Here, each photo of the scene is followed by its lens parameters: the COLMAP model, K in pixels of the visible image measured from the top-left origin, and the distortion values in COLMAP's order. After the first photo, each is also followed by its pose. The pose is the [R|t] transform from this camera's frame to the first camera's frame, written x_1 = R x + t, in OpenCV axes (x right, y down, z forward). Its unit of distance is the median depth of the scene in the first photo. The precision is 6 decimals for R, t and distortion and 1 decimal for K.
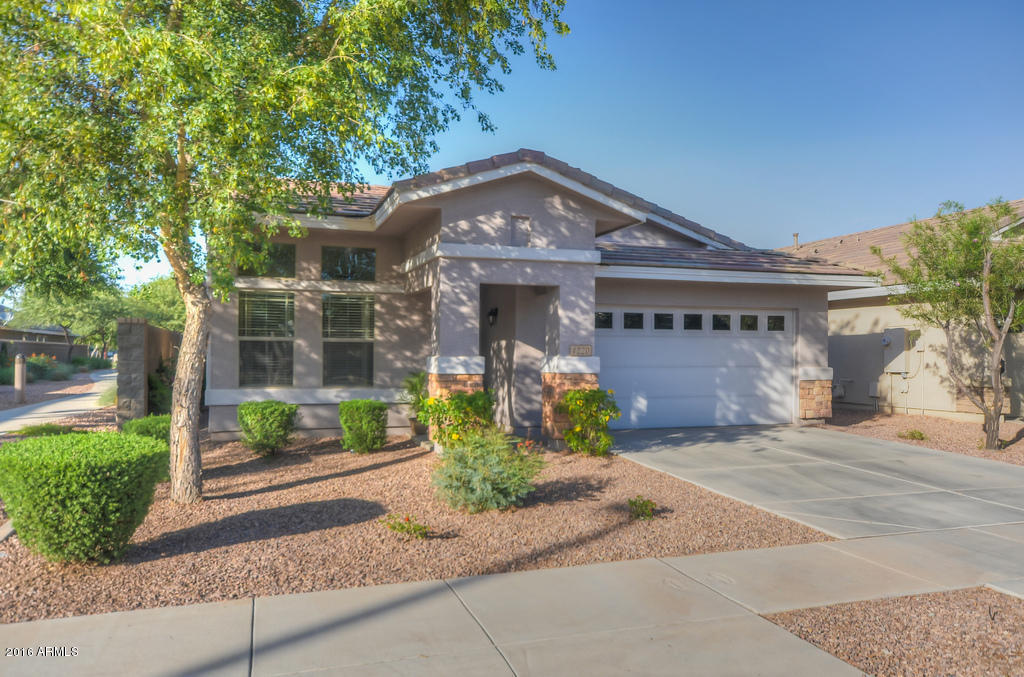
lens RADIAL K [[754.3, 0, 512.0], [0, 754.3, 338.5], [0, 0, 1]] dist [0.007284, 0.002990]
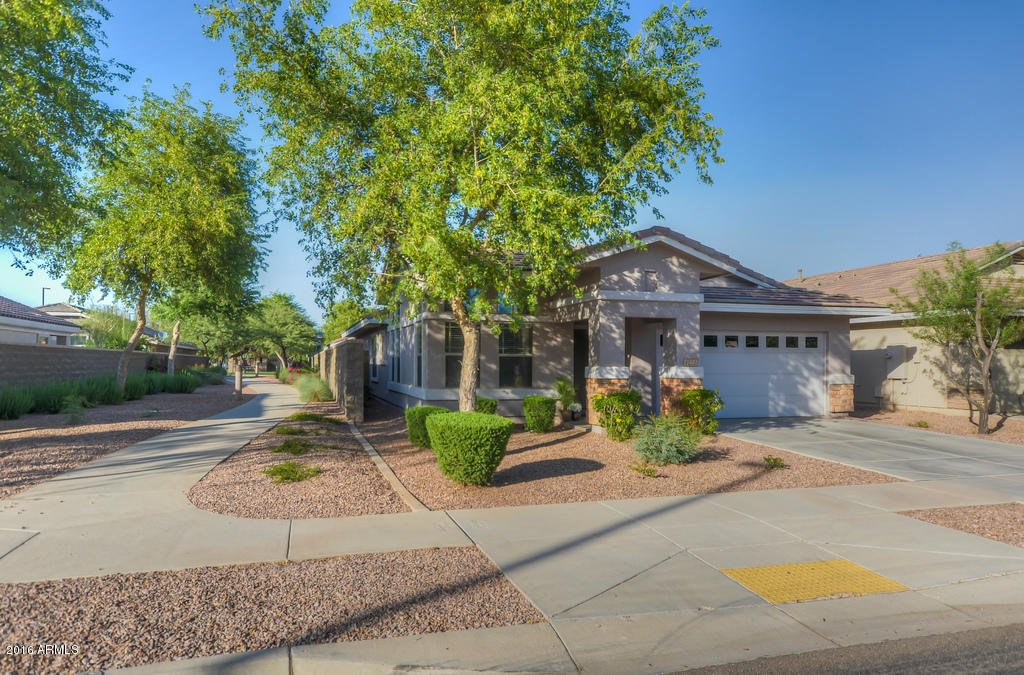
lens RADIAL K [[639.9, 0, 494.5], [0, 639.9, 343.9], [0, 0, 1]] dist [0.021453, -0.001185]
pose [[0.999258, -0.001312, -0.038482, -0.223460], [0.000894, 0.999940, -0.010881, -0.006619], [0.038494, 0.010838, 0.999200, -0.231139]]
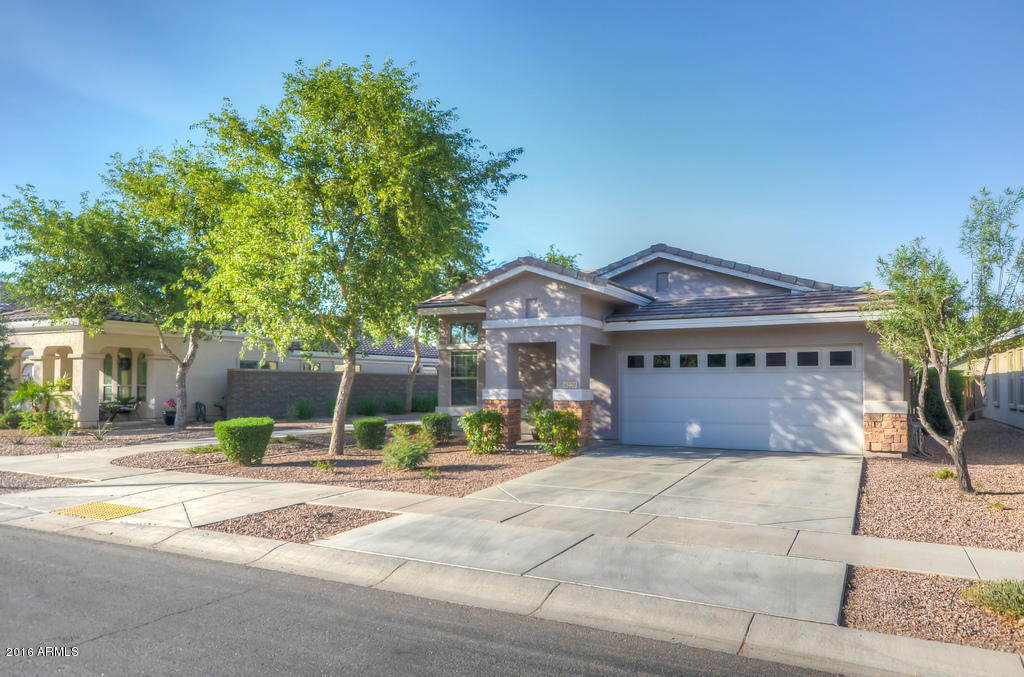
lens RADIAL K [[657.6, 0, 510.9], [0, 657.6, 374.6], [0, 0, 1]] dist [0.022448, -0.000487]
pose [[0.687484, -0.011778, -0.726104, 0.879163], [0.014147, 0.999896, -0.002825, -0.003127], [0.726062, -0.008331, 0.687579, 0.036540]]
